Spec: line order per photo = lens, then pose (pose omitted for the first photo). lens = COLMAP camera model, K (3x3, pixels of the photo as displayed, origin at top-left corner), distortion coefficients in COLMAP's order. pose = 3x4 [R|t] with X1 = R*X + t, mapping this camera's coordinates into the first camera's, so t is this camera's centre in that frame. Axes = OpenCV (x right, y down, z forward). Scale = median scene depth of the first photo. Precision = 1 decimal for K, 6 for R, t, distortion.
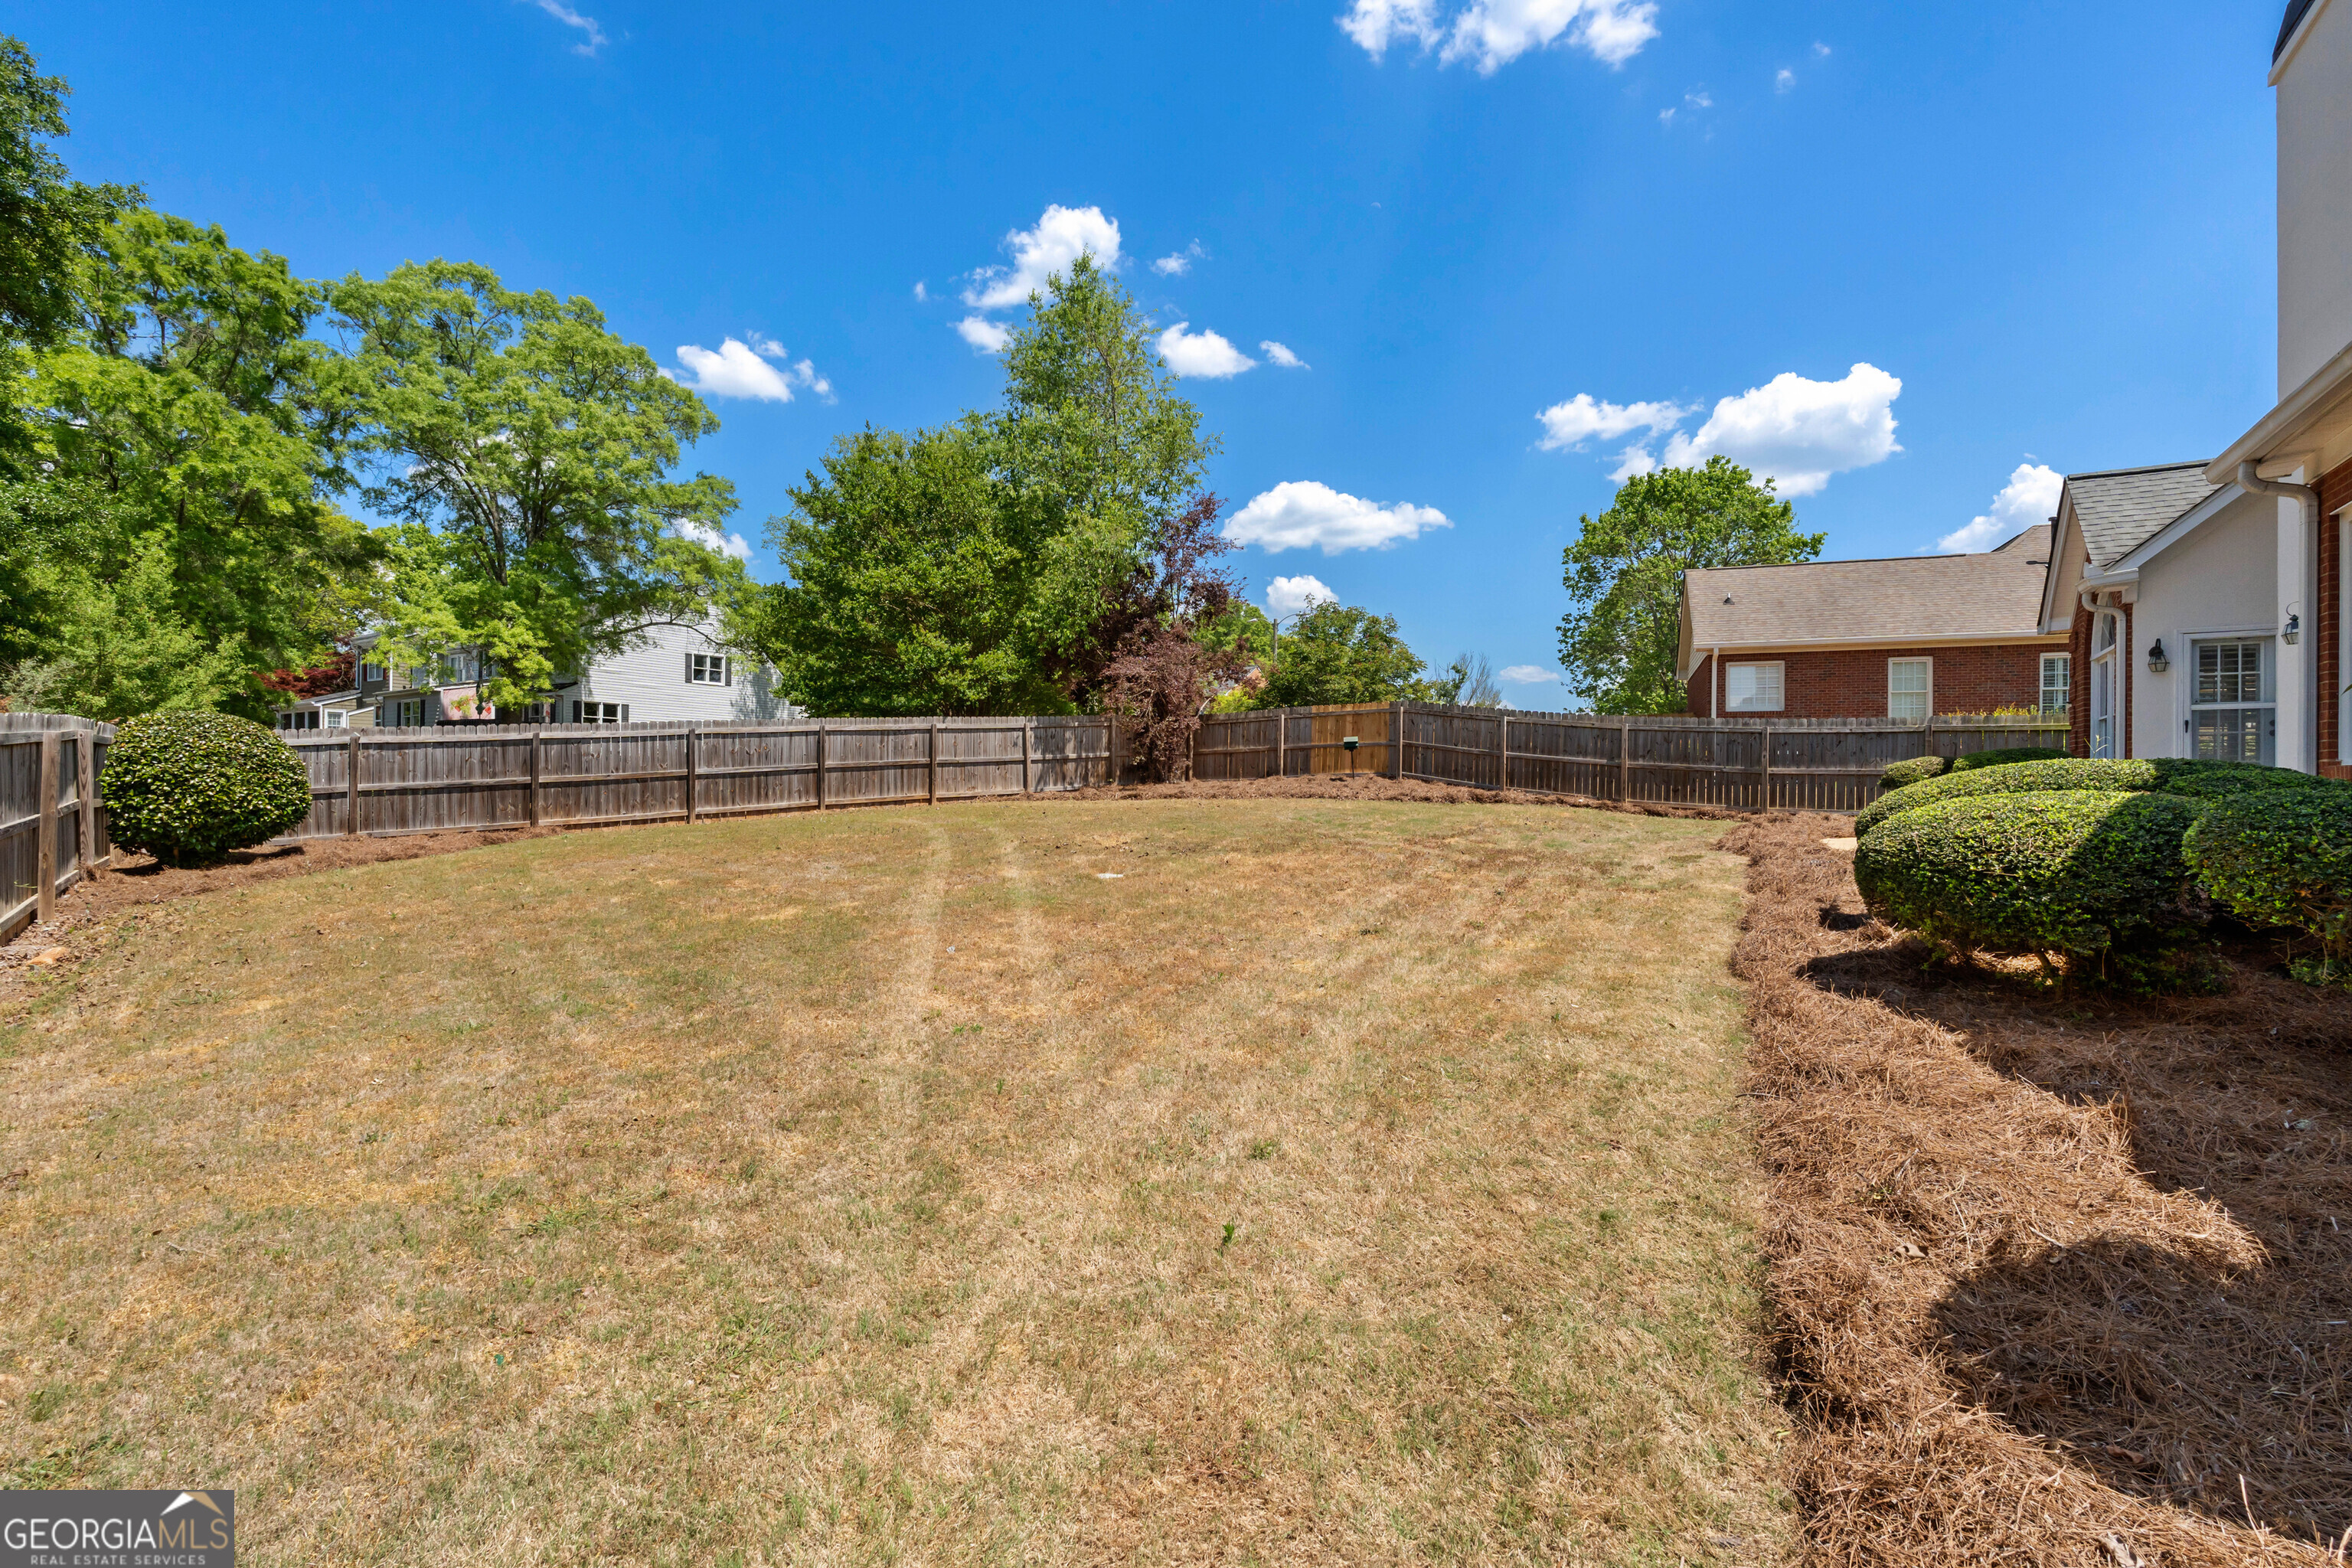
lens RADIAL K [[1035.9, 0, 1176.4], [0, 1035.9, 783.7], [0, 0, 1]] dist [-0.002978, -0.000630]
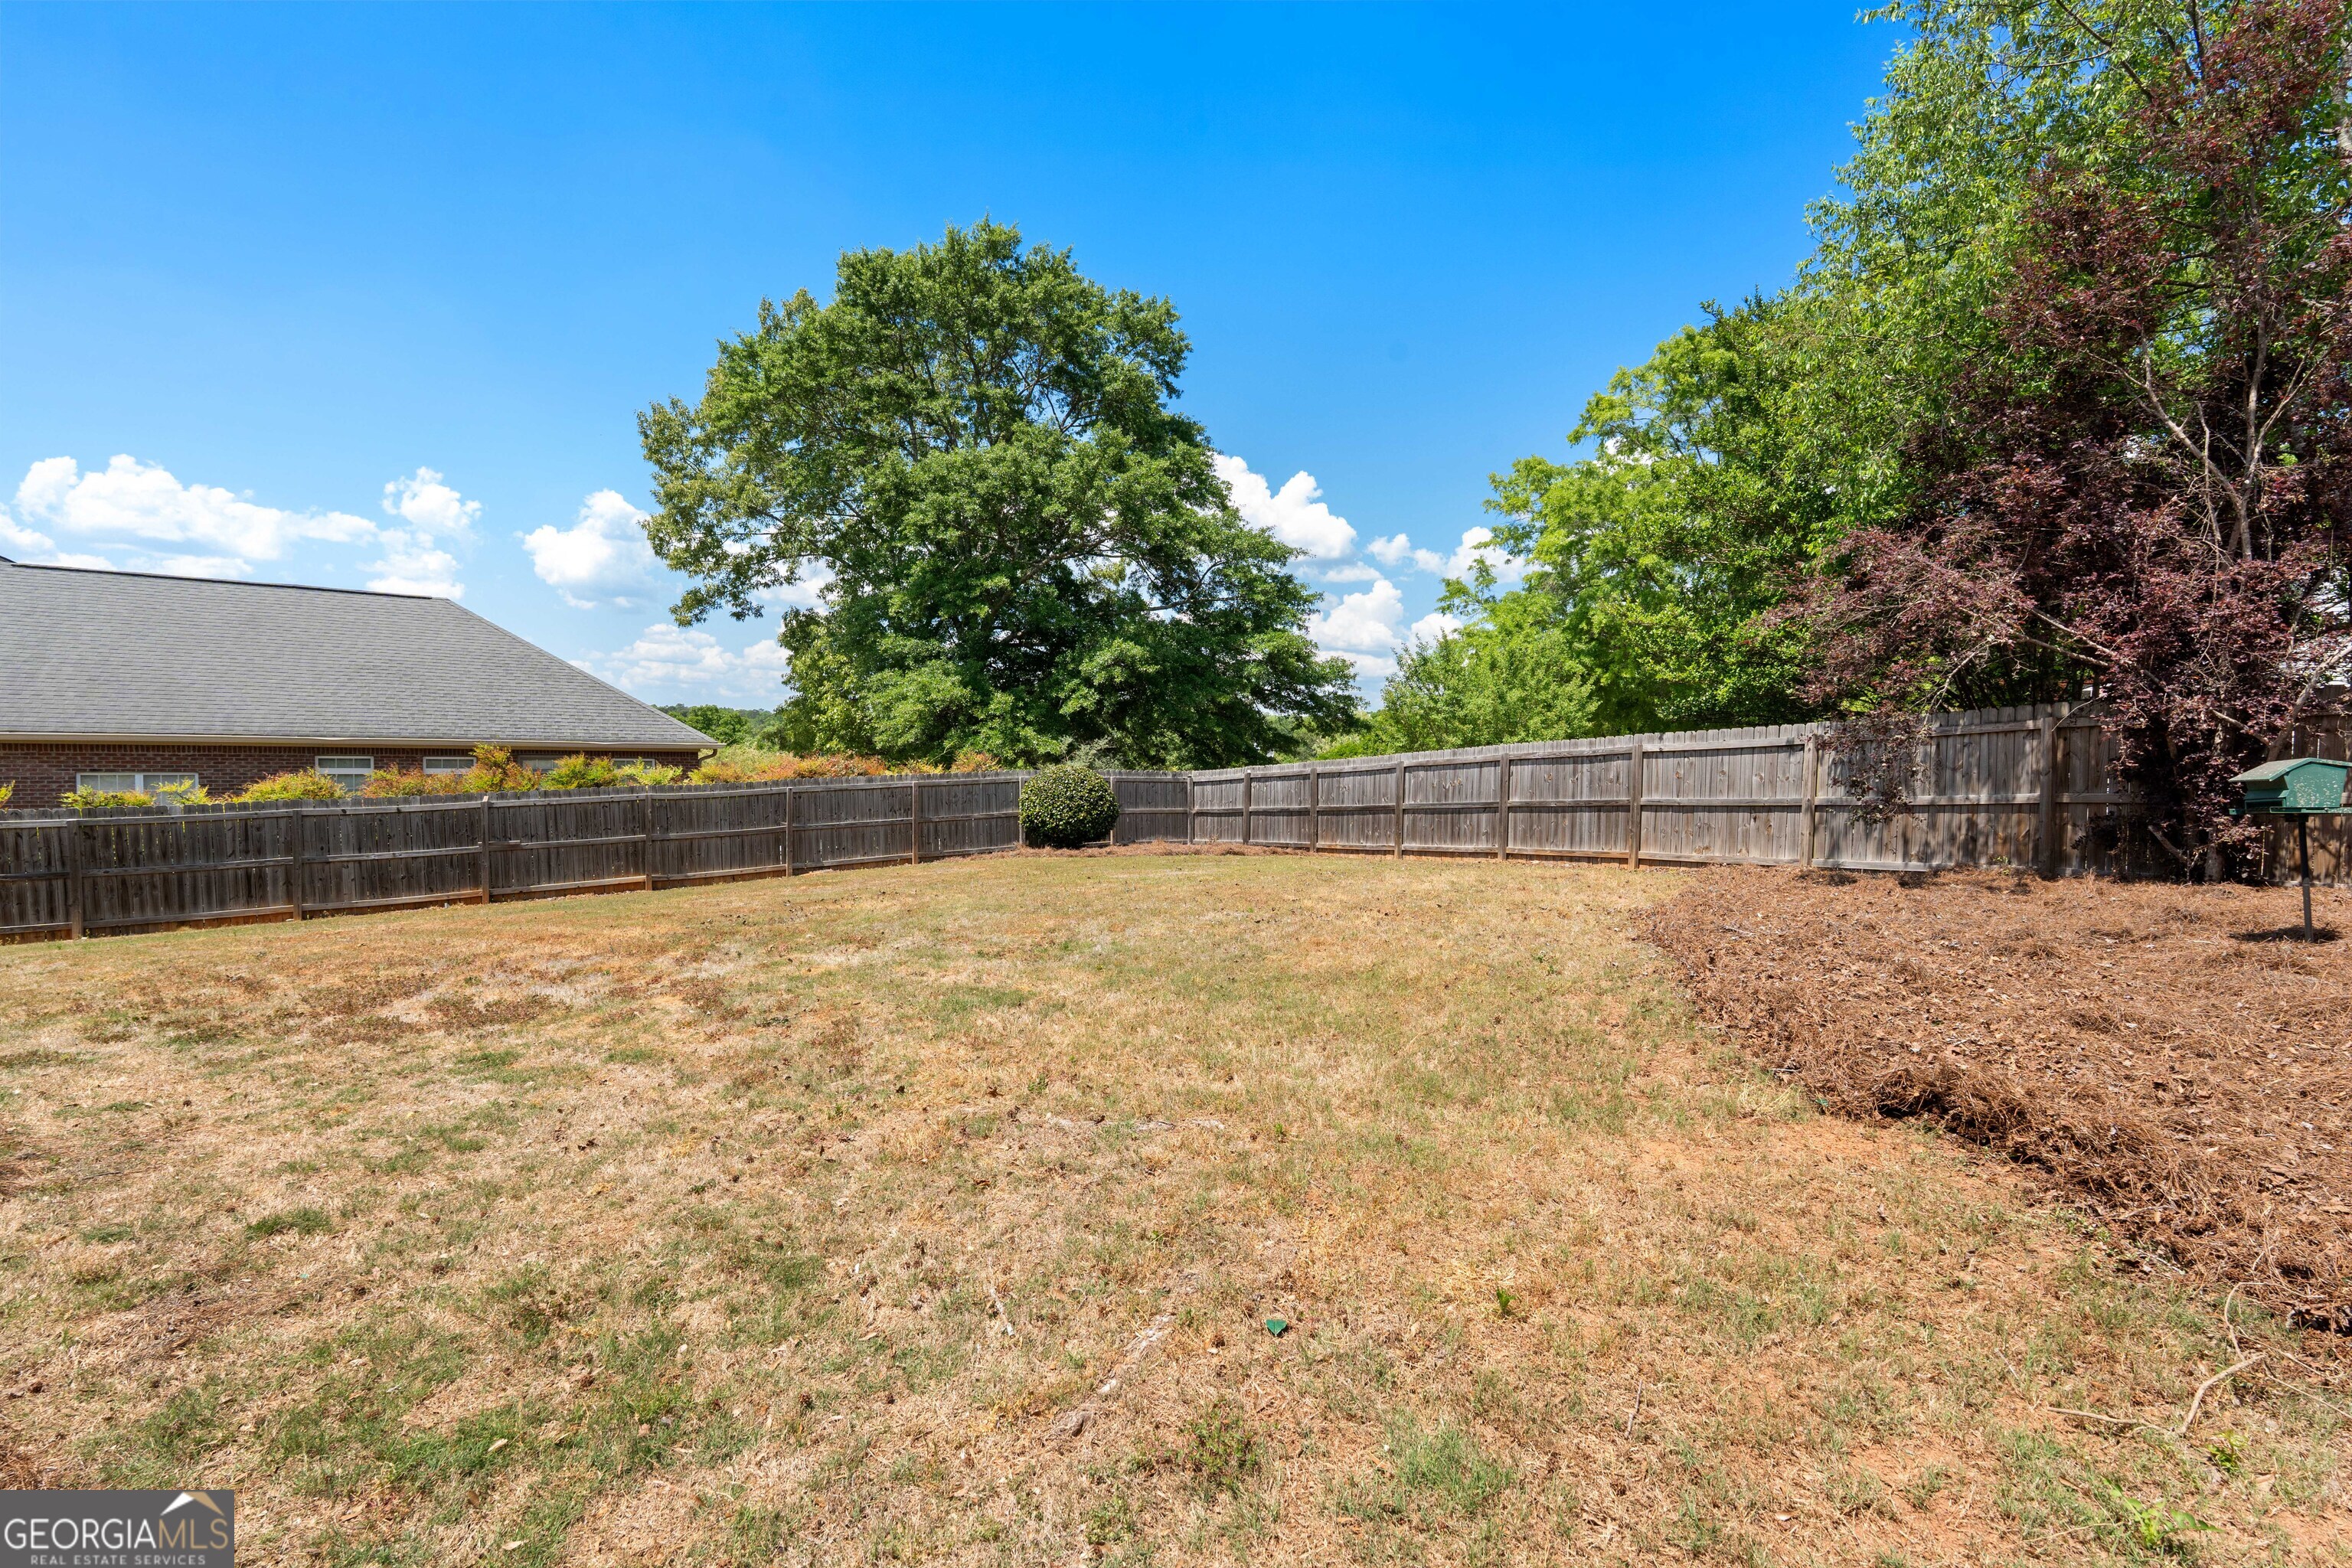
lens RADIAL K [[1035.9, 0, 1173.7], [0, 1035.9, 774.6], [0, 0, 1]] dist [-0.002978, -0.000630]
pose [[-0.141987, 0.013459, -0.989777, 0.476292], [-0.010125, 0.999835, 0.015048, -0.048127], [0.989817, 0.012159, -0.141828, 0.846408]]
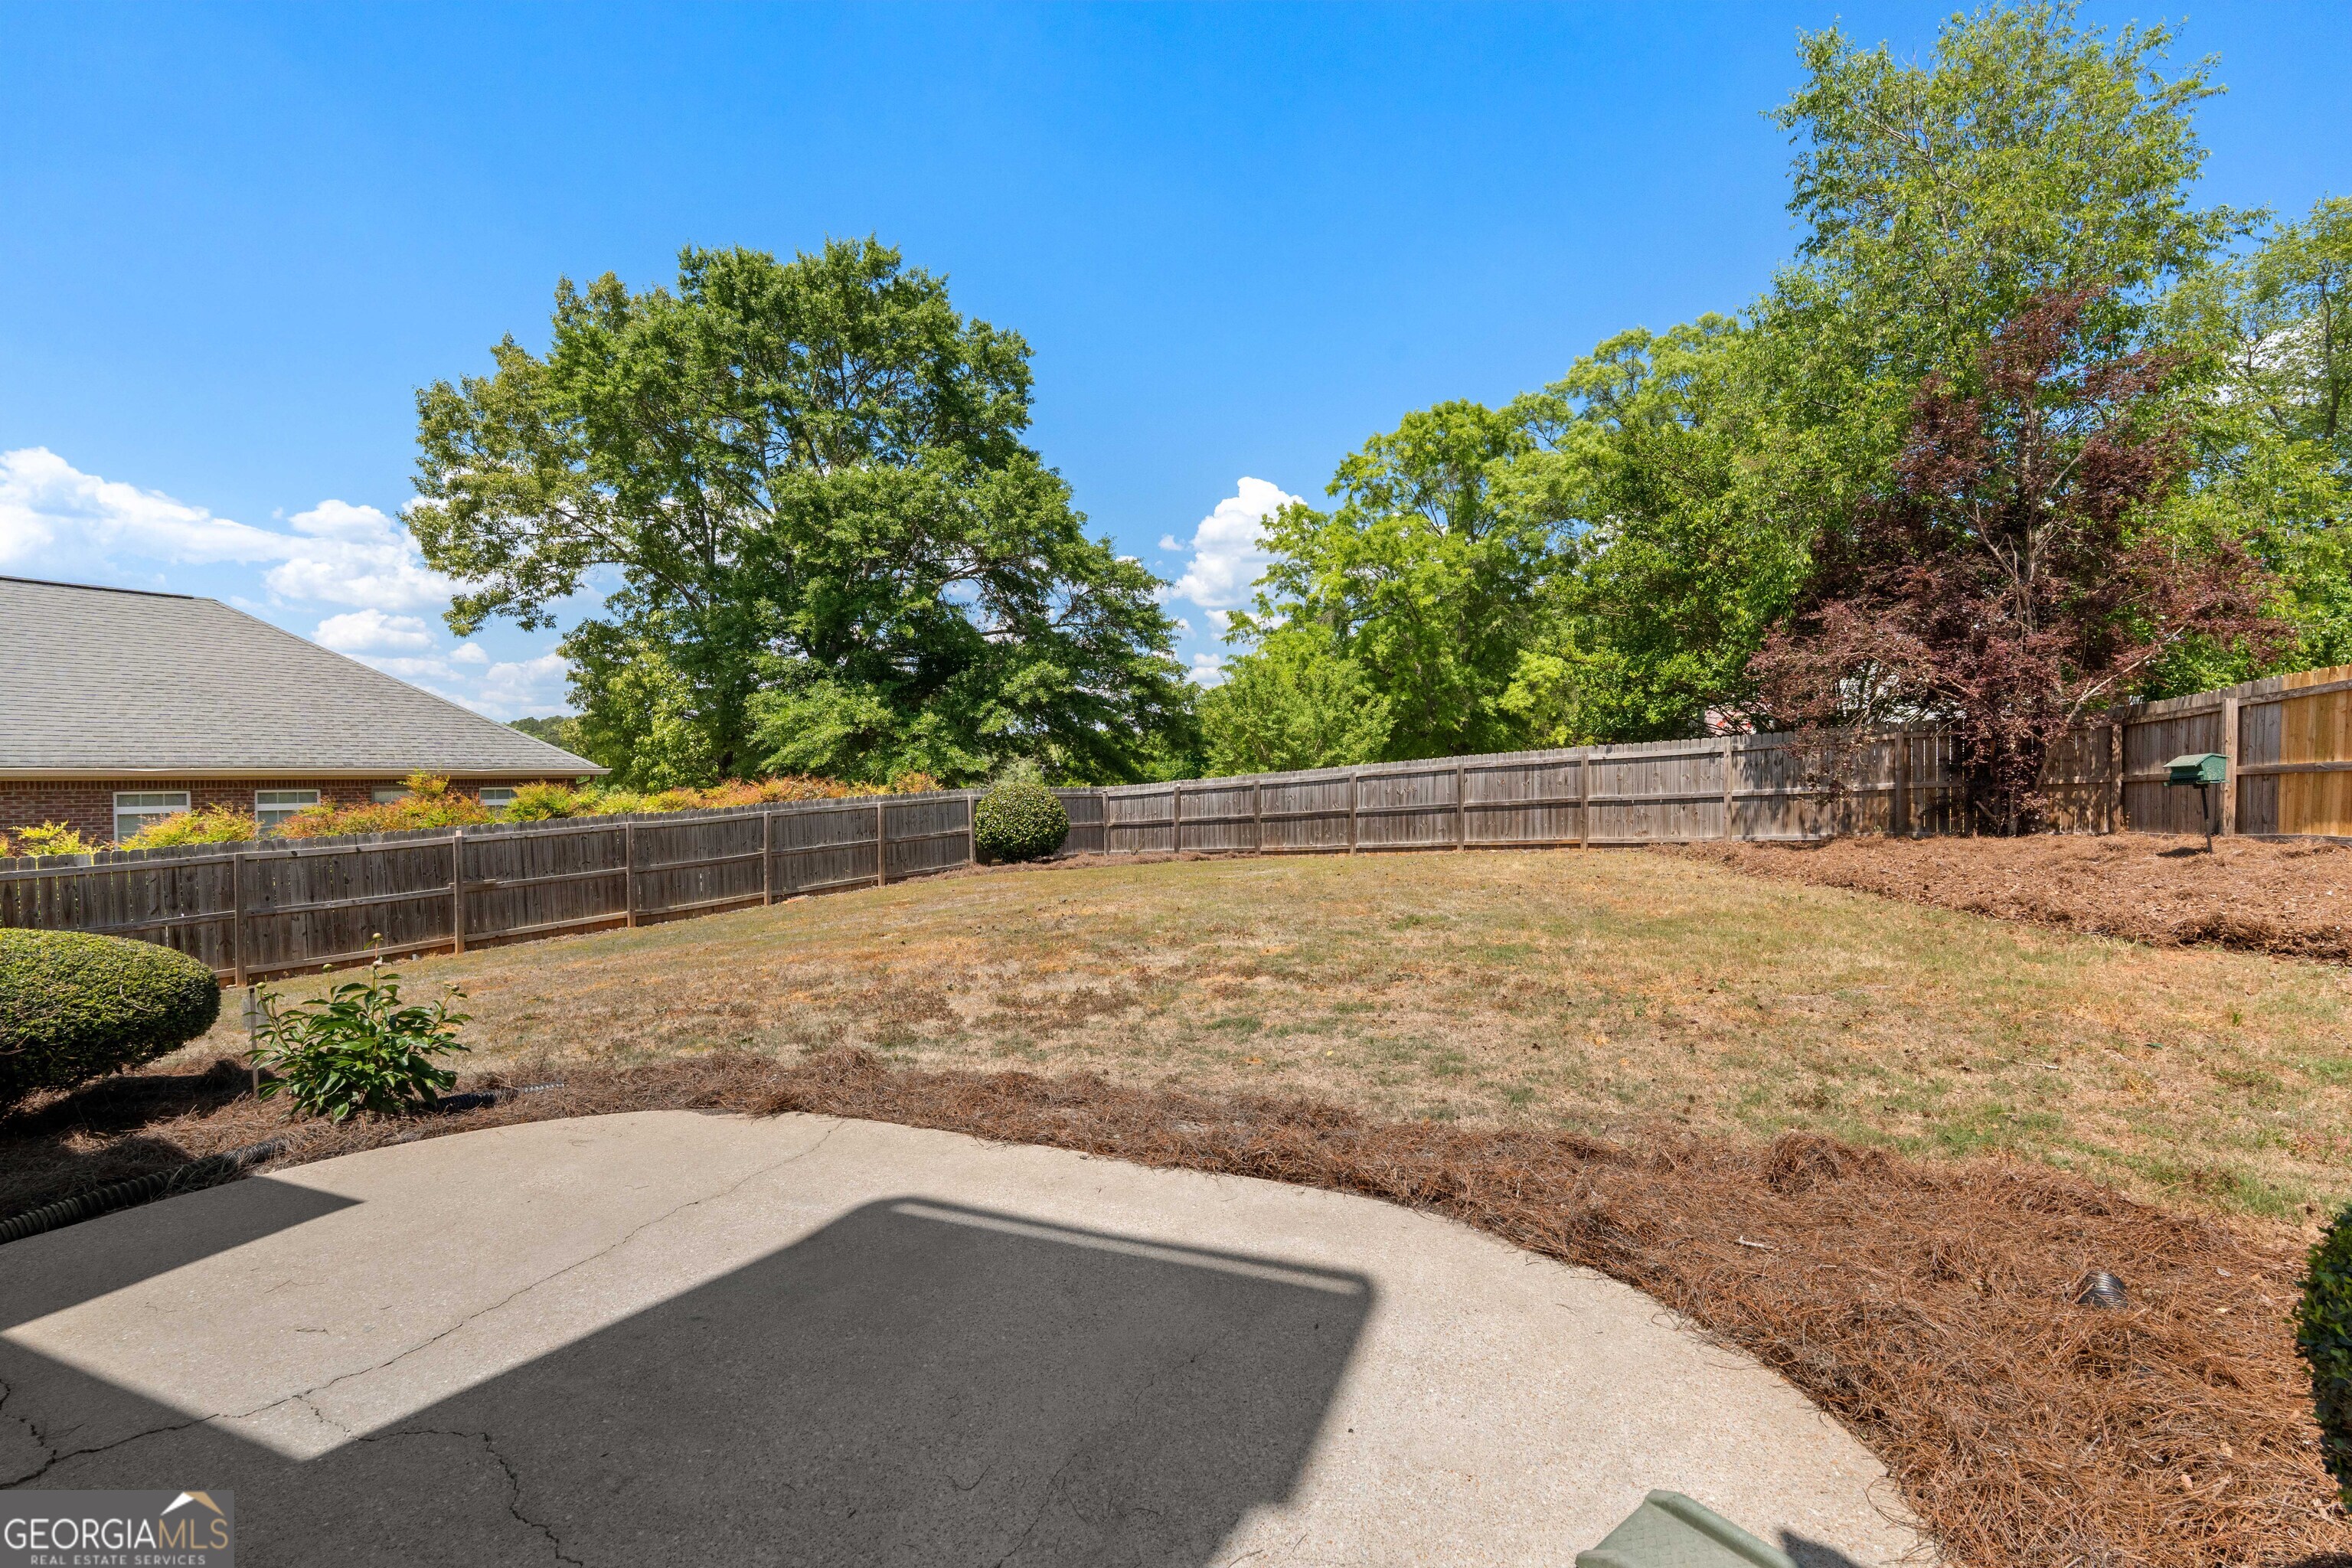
lens RADIAL K [[1035.9, 0, 1178.5], [0, 1035.9, 776.5], [0, 0, 1]] dist [-0.002978, -0.000630]
pose [[0.190973, -0.002582, -0.981592, 0.553489], [0.010446, 0.999945, -0.000598, -0.045370], [0.981540, -0.010140, 0.190989, 0.544602]]
